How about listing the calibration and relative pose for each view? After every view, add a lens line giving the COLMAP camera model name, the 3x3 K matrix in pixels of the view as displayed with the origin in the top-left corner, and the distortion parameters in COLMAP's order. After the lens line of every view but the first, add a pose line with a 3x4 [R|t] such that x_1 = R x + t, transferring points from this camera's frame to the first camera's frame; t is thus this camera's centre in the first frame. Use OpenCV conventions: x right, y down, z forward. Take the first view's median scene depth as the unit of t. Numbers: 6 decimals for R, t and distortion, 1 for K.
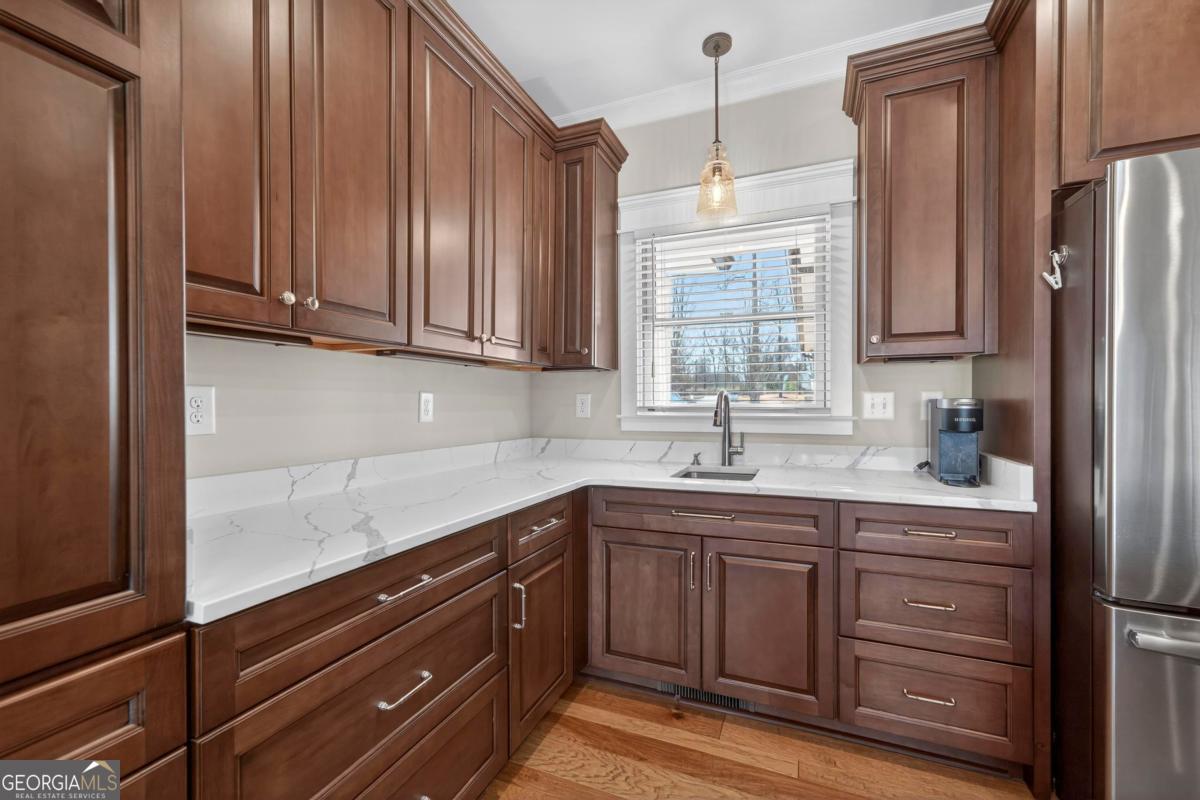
lens RADIAL K [[505.5, 0, 596.9], [0, 505.5, 404.6], [0, 0, 1]] dist [-0.002113, 0.001477]
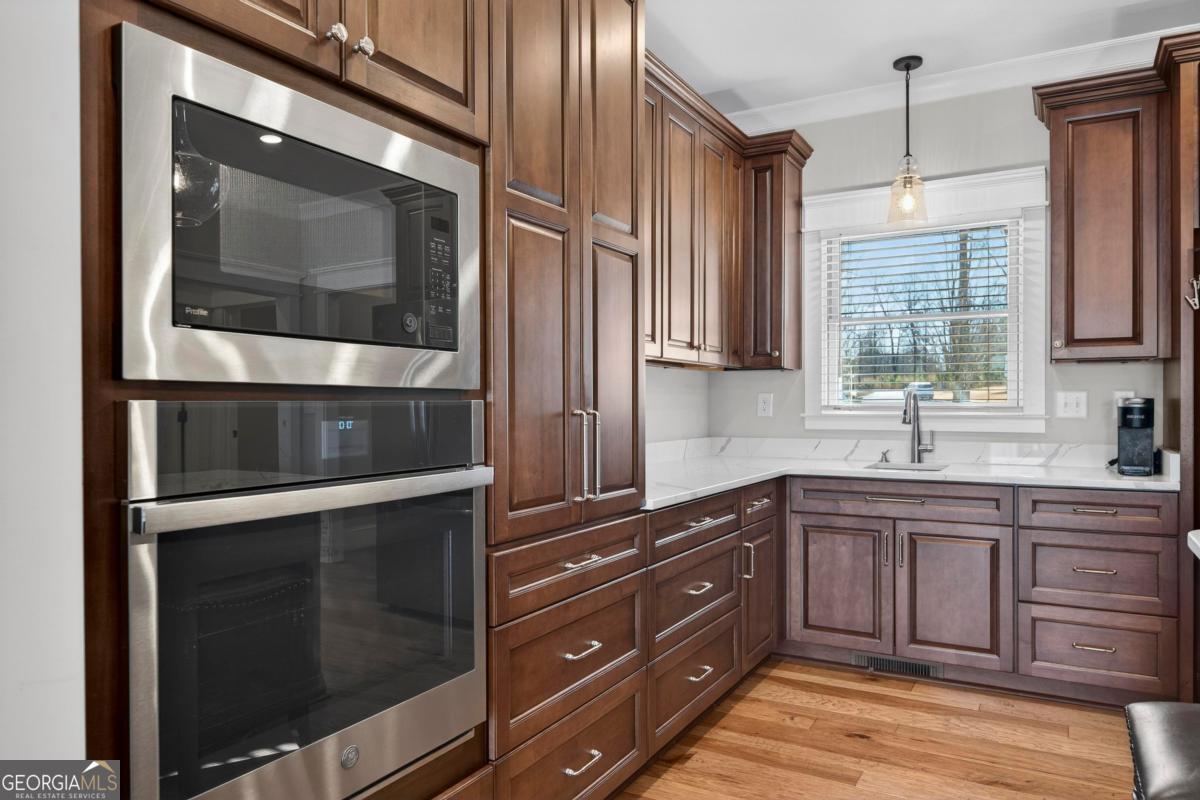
lens RADIAL K [[821.8, 0, 597.6], [0, 821.8, 403.4], [0, 0, 1]] dist [0.032706, -0.031986]
pose [[0.993506, 0.000369, -0.113778, -0.229616], [-0.000545, 0.999999, -0.001518, 0.003264], [0.113777, 0.001570, 0.993505, -0.865923]]
